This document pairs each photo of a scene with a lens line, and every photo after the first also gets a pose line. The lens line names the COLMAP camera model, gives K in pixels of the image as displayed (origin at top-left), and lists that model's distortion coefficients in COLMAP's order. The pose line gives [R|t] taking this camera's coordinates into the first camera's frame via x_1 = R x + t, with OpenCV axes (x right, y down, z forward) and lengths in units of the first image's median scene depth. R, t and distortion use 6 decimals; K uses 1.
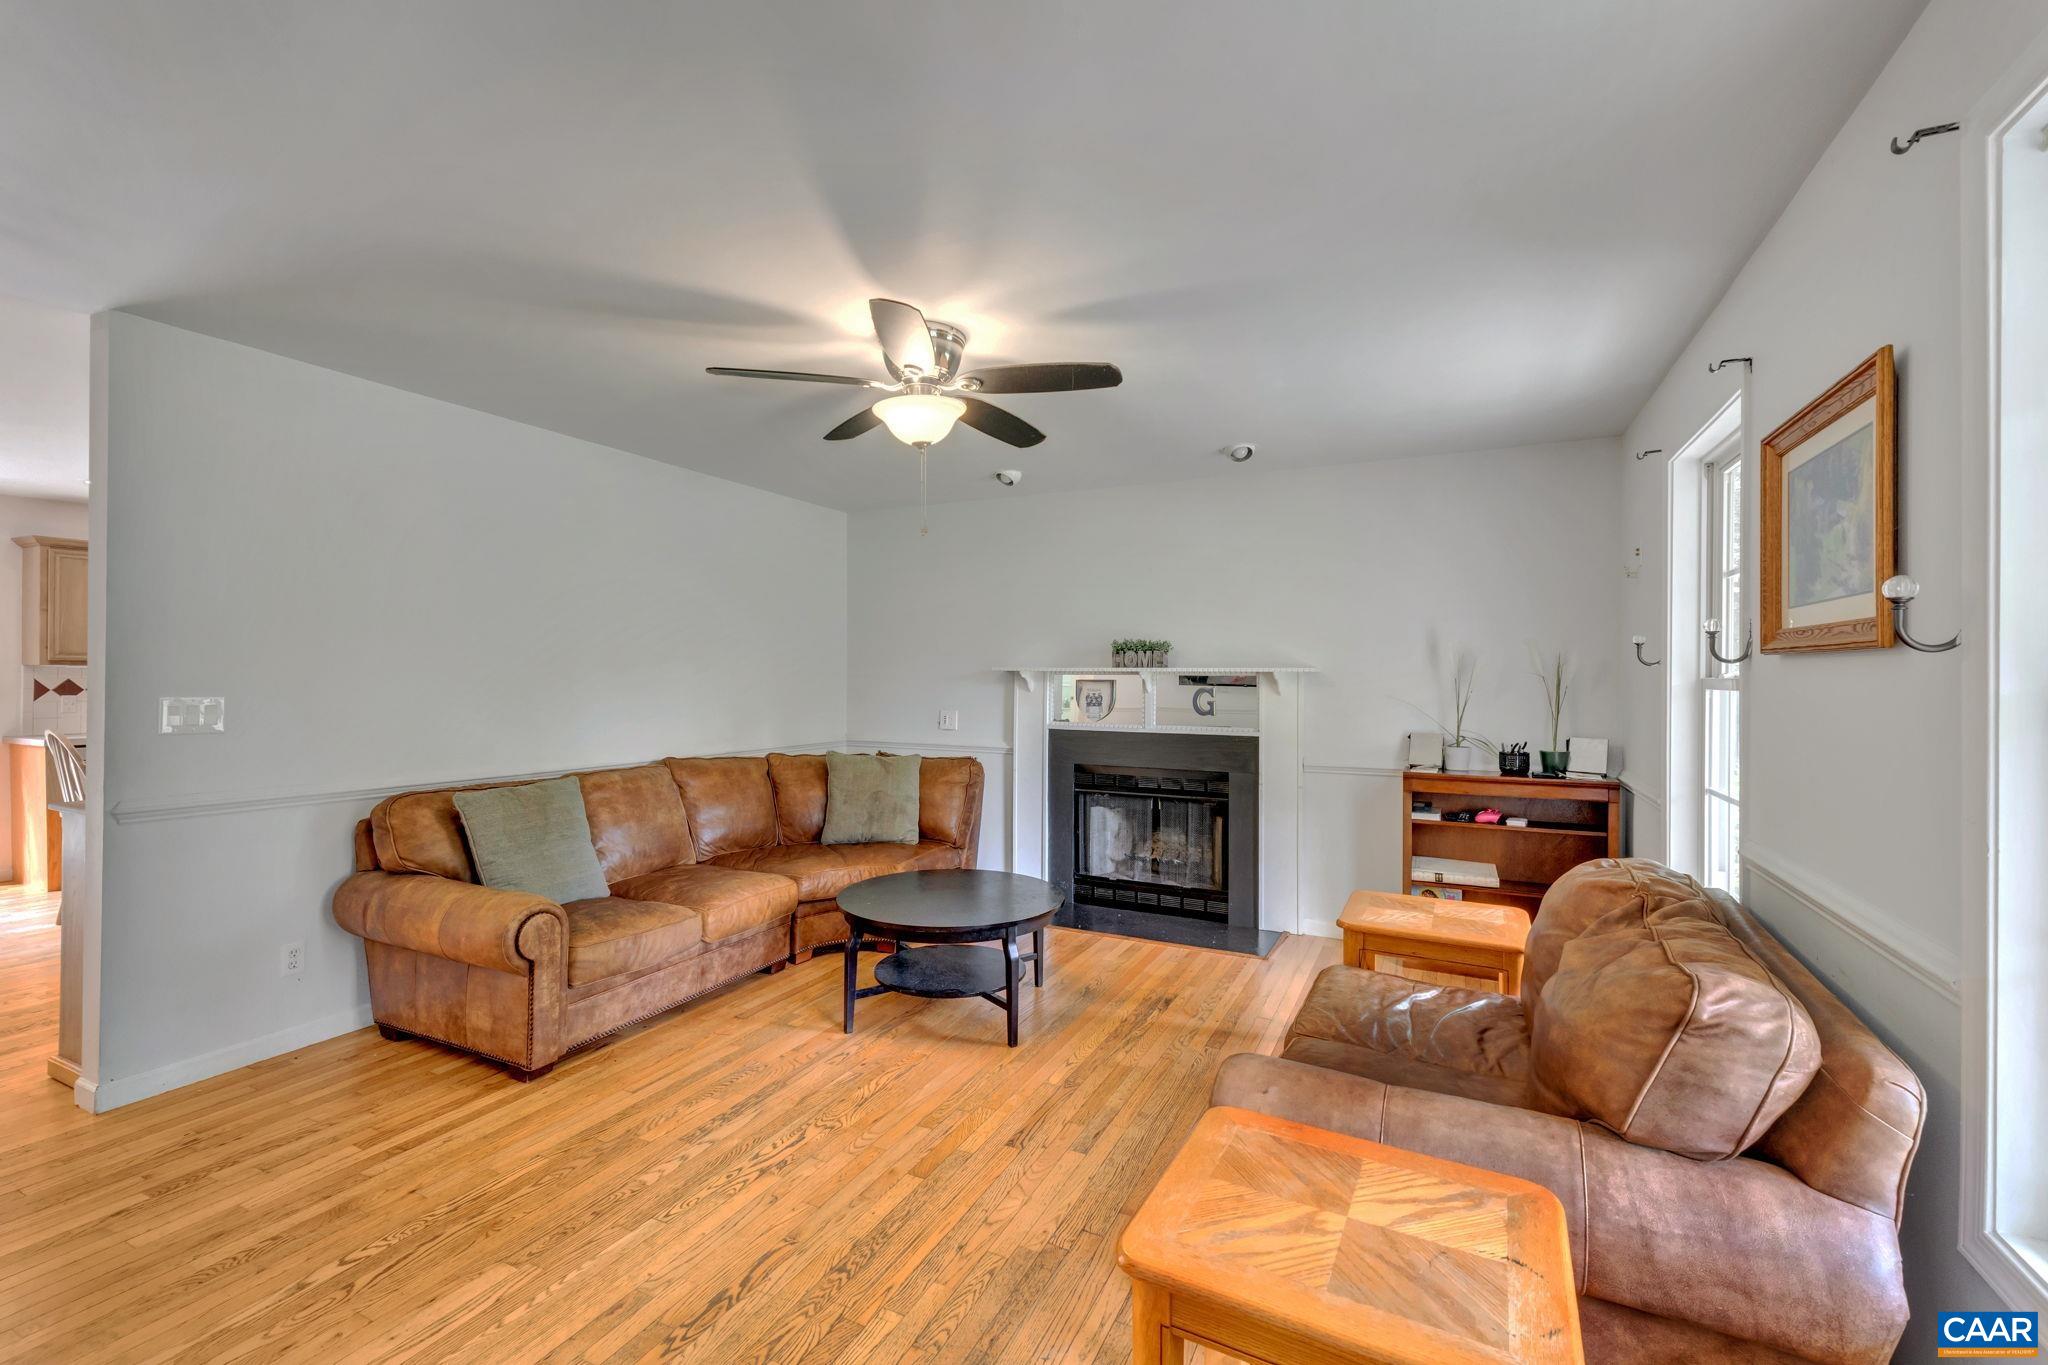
lens RADIAL K [[874.2, 0, 1015.5], [0, 874.2, 675.6], [0, 0, 1]] dist [0.001896, 0.000458]
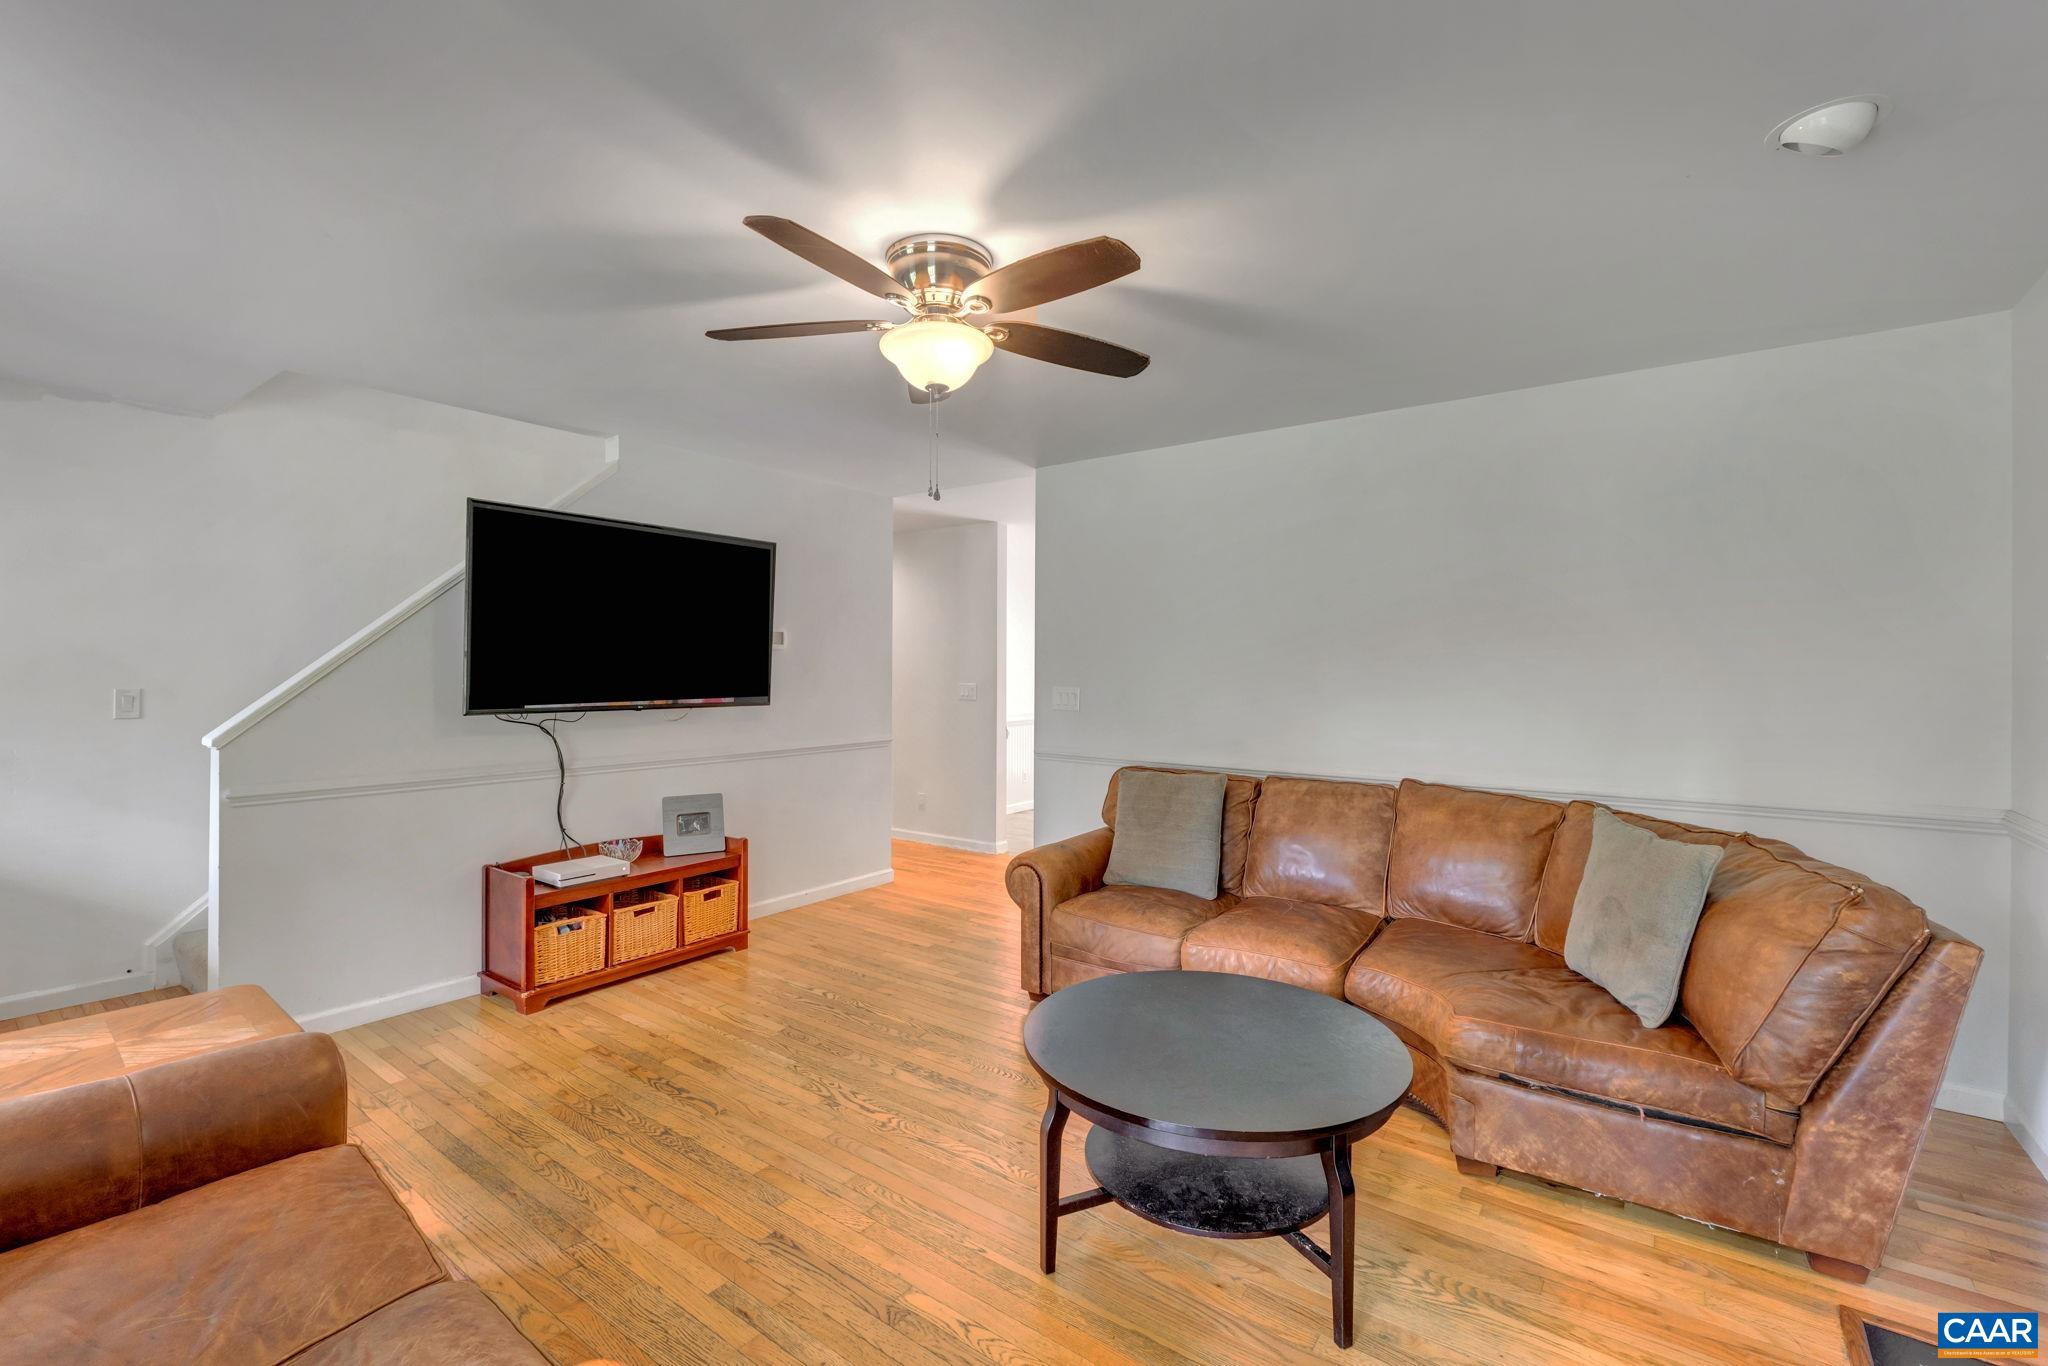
lens RADIAL K [[874.2, 0, 1023.8], [0, 874.2, 679.4], [0, 0, 1]] dist [0.001896, 0.000458]
pose [[-0.177577, -0.002006, -0.984105, 0.787067], [-0.003036, 0.999994, -0.001491, 0.009454], [0.984102, 0.002723, -0.177582, 1.409863]]
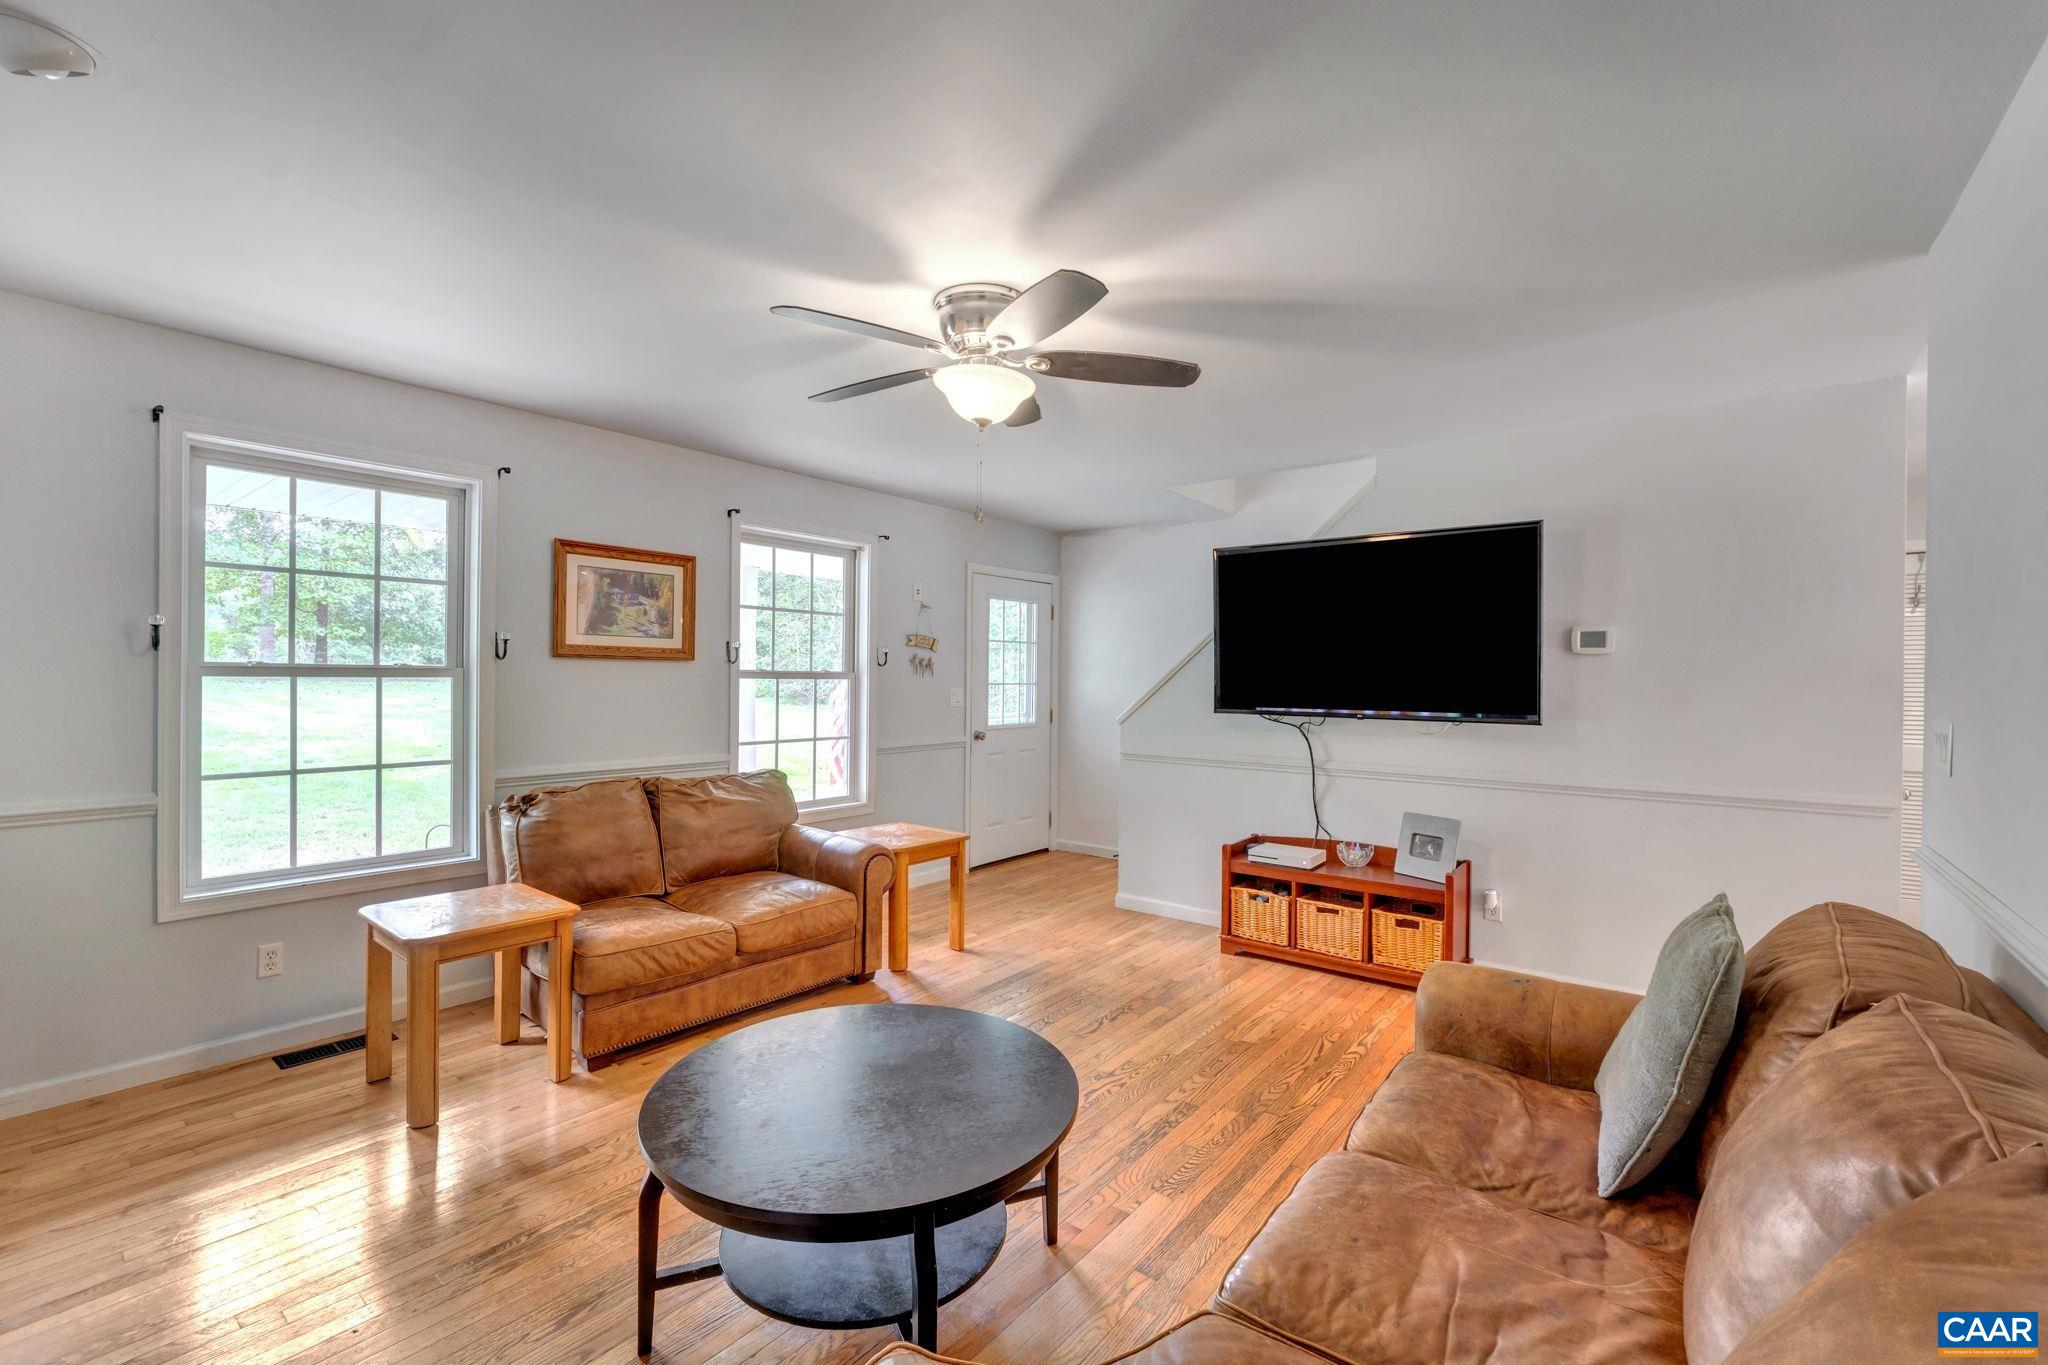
lens RADIAL K [[874.2, 0, 1025.8], [0, 874.2, 672.3], [0, 0, 1]] dist [0.001896, 0.000458]
pose [[-0.980163, -0.019619, 0.197220, -0.389504], [-0.020509, 0.999787, -0.002470, -0.005797], [-0.197129, -0.006466, -0.980356, 2.180654]]
